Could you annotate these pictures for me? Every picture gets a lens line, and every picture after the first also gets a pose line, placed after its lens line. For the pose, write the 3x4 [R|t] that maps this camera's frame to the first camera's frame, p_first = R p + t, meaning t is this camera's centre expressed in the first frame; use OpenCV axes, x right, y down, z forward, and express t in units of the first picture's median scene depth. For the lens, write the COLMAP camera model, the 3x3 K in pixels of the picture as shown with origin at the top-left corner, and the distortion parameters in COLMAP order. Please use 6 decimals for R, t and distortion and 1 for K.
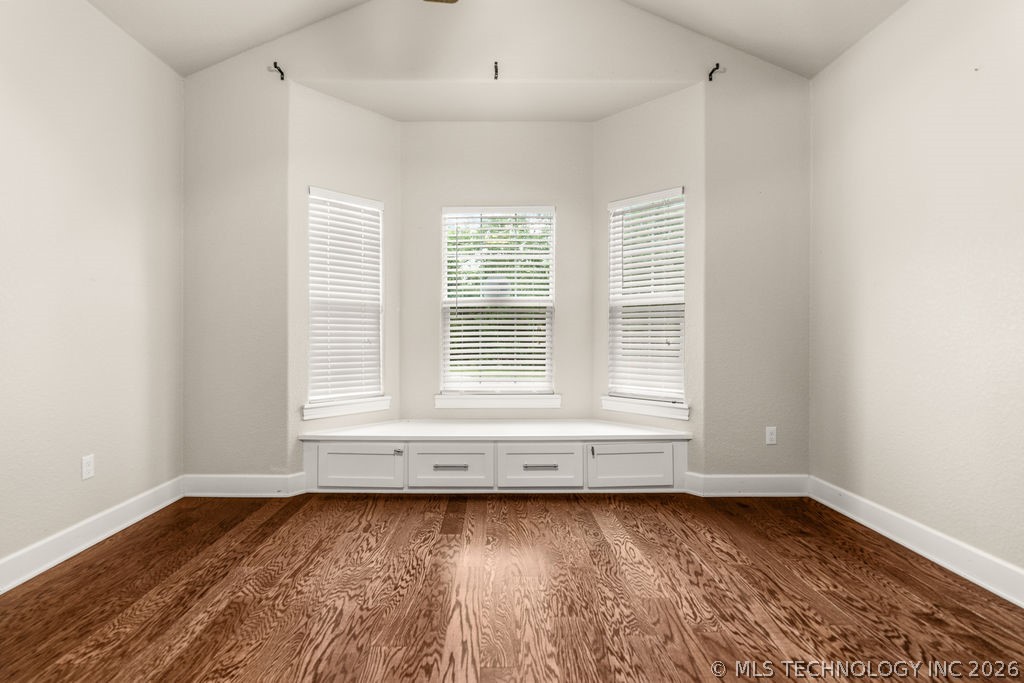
lens RADIAL K [[487.0, 0, 512.6], [0, 487.0, 336.3], [0, 0, 1]] dist [-0.004801, 0.000766]
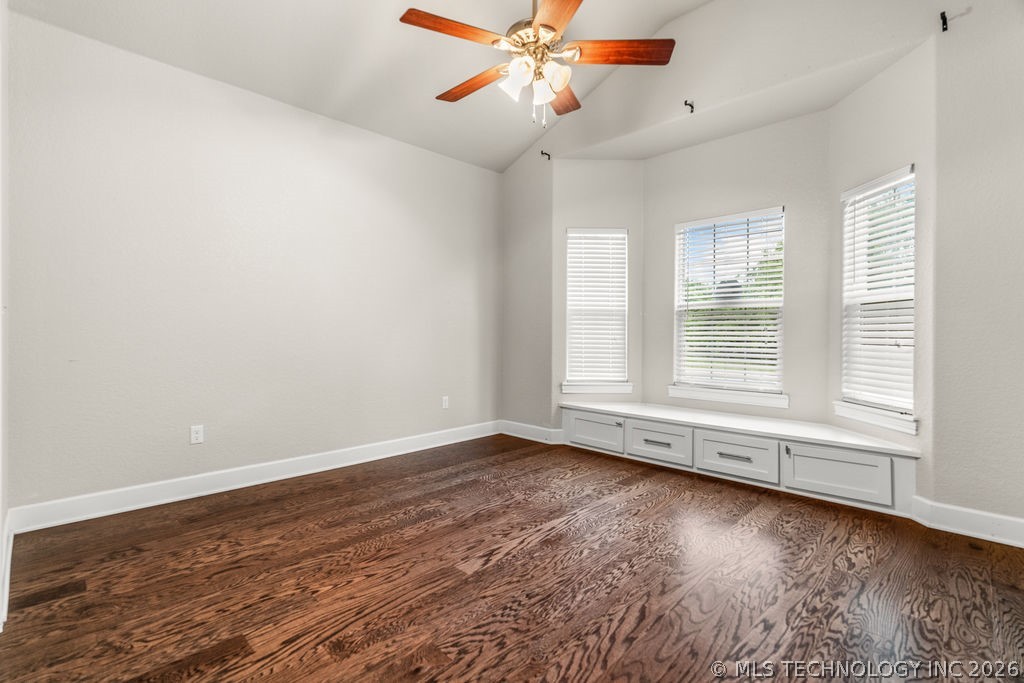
lens RADIAL K [[487.0, 0, 512.6], [0, 487.0, 336.3], [0, 0, 1]] dist [-0.004801, 0.000766]
pose [[0.705194, 0.009486, -0.708951, 0.486318], [-0.006956, 0.999955, 0.006462, -0.003076], [0.708980, 0.000375, 0.705228, -0.115054]]
